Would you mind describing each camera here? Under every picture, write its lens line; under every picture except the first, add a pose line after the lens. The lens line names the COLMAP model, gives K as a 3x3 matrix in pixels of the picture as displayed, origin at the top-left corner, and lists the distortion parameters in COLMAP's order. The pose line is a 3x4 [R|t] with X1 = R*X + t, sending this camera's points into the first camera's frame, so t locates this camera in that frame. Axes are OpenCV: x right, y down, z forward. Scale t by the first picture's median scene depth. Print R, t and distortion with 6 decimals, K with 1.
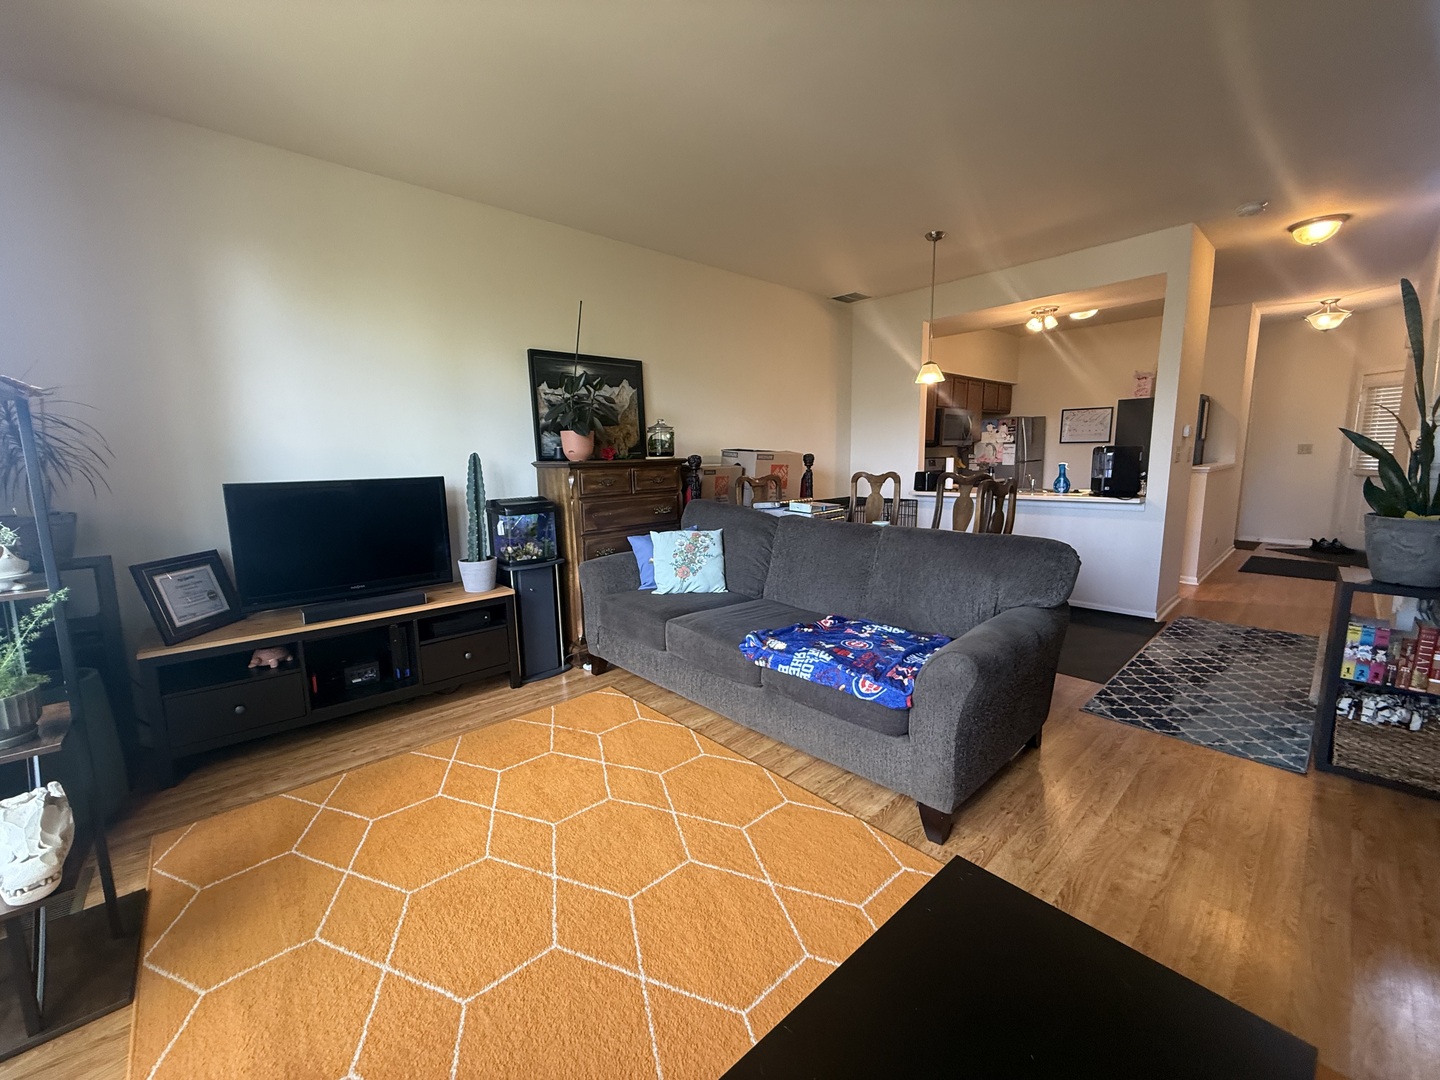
lens RADIAL K [[570.0, 0, 717.1], [0, 570.0, 542.0], [0, 0, 1]] dist [-0.000084, -0.000073]
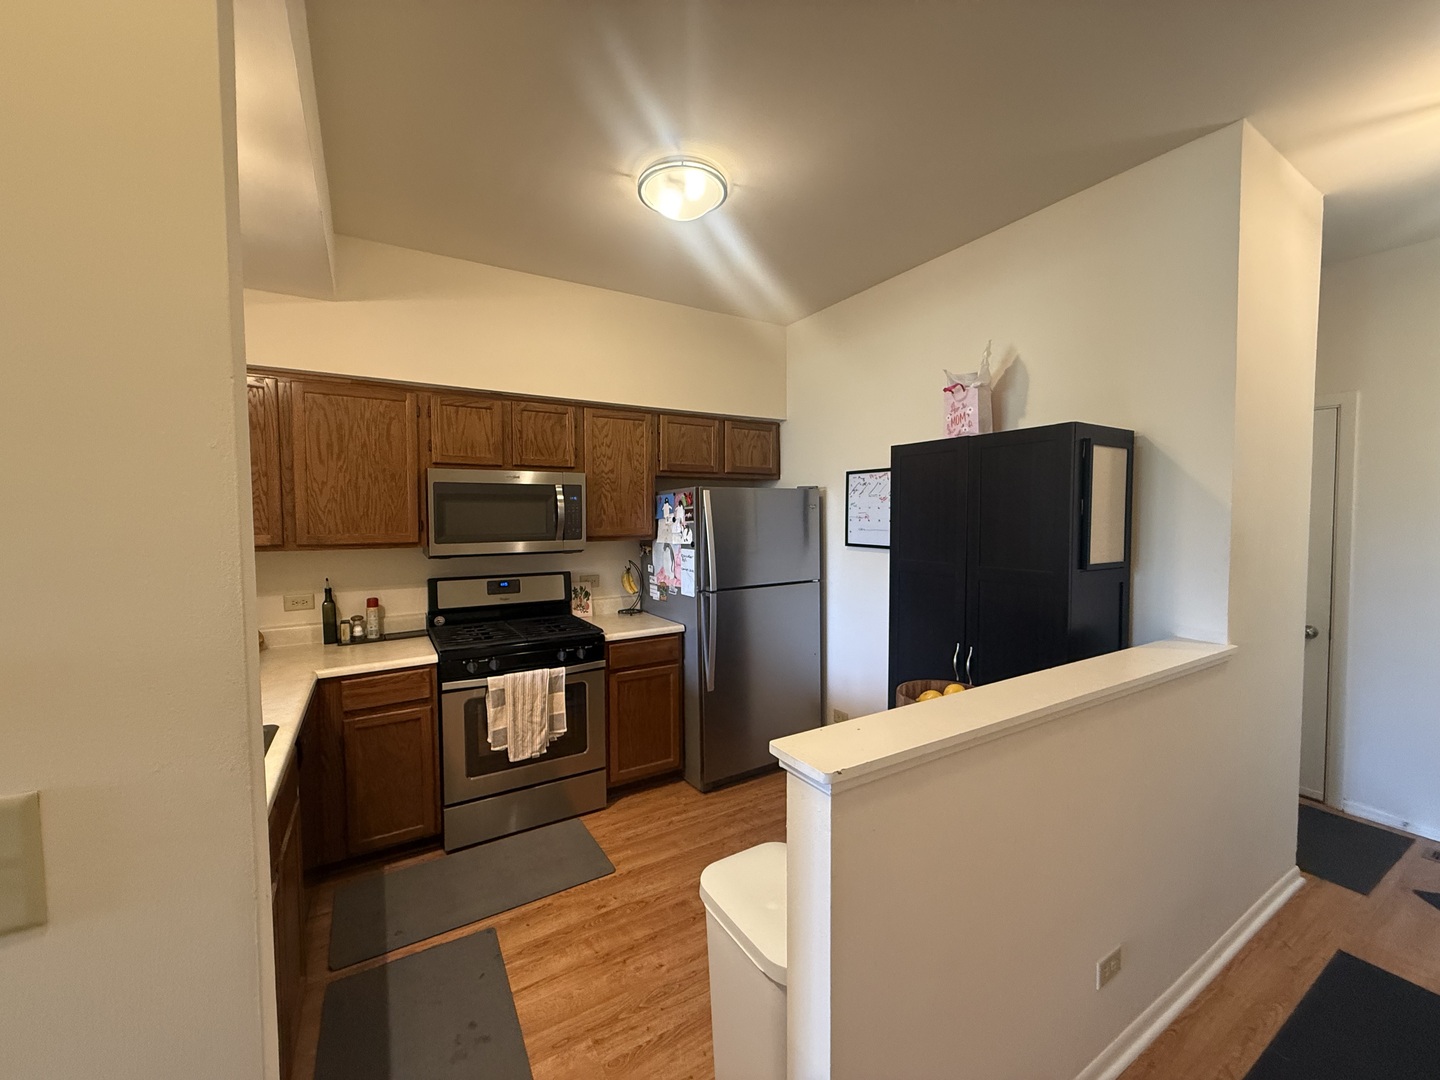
lens RADIAL K [[570.0, 0, 718.2], [0, 570.0, 541.6], [0, 0, 1]] dist [-0.000084, -0.000073]
pose [[0.981917, 0.020950, -0.188150, 0.620427], [-0.042496, 0.992887, -0.111222, -0.129756], [0.184482, 0.117207, 0.975822, 0.577628]]
